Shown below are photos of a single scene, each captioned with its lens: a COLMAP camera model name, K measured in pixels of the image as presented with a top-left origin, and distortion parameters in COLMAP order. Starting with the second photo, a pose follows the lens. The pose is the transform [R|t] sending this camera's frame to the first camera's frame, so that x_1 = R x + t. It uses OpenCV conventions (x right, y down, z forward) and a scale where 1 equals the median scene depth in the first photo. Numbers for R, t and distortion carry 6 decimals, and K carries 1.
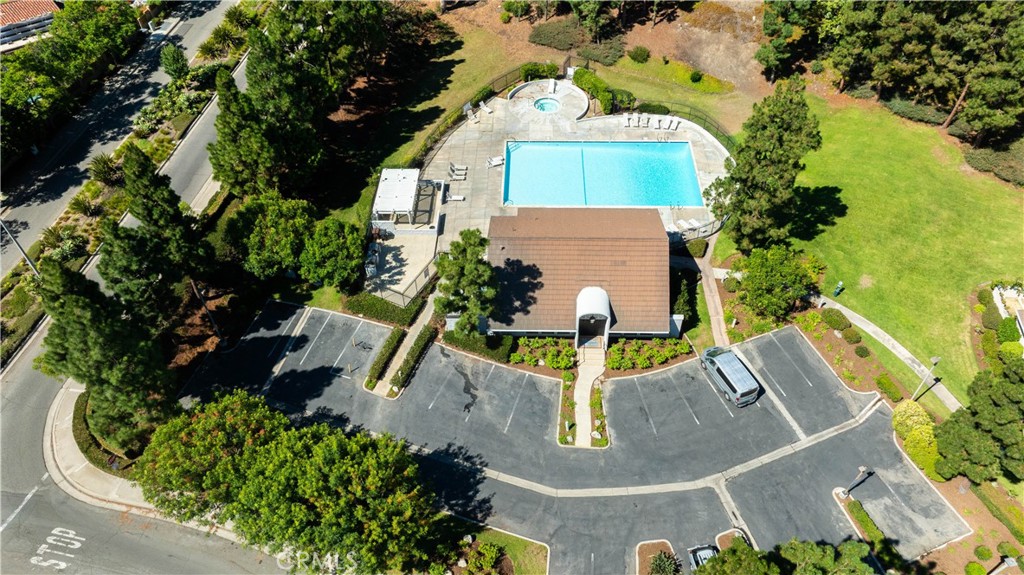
lens RADIAL K [[722.8, 0, 512.0], [0, 722.8, 287.5], [0, 0, 1]] dist [-0.021135, 0.006147]
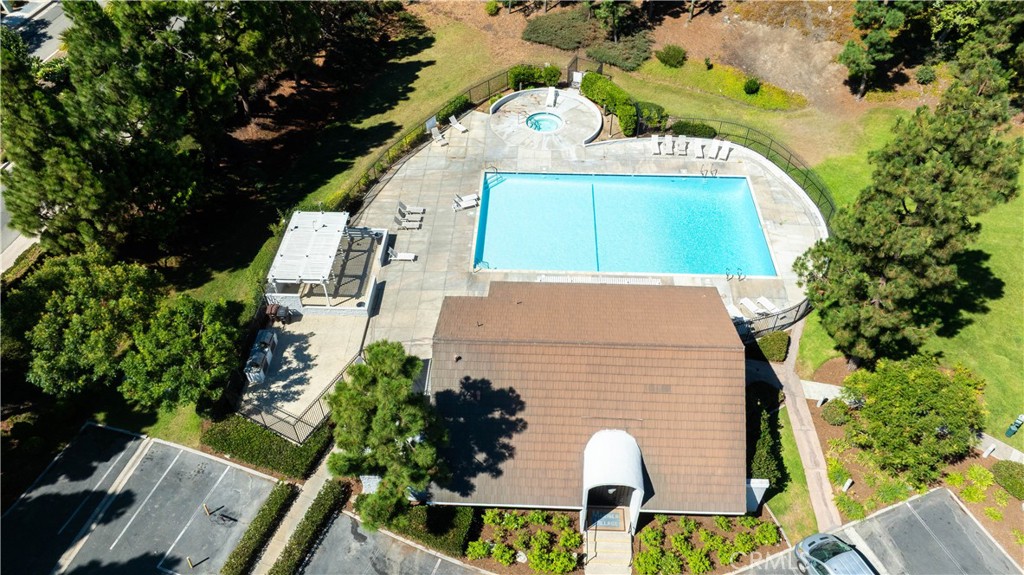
lens RADIAL K [[722.8, 0, 512.0], [0, 722.8, 287.5], [0, 0, 1]] dist [-0.021135, 0.006147]
pose [[0.999862, 0.016060, -0.004176, 0.028399], [-0.016193, 0.999296, -0.033842, -0.081977], [0.003629, 0.033904, 0.999418, 0.368836]]
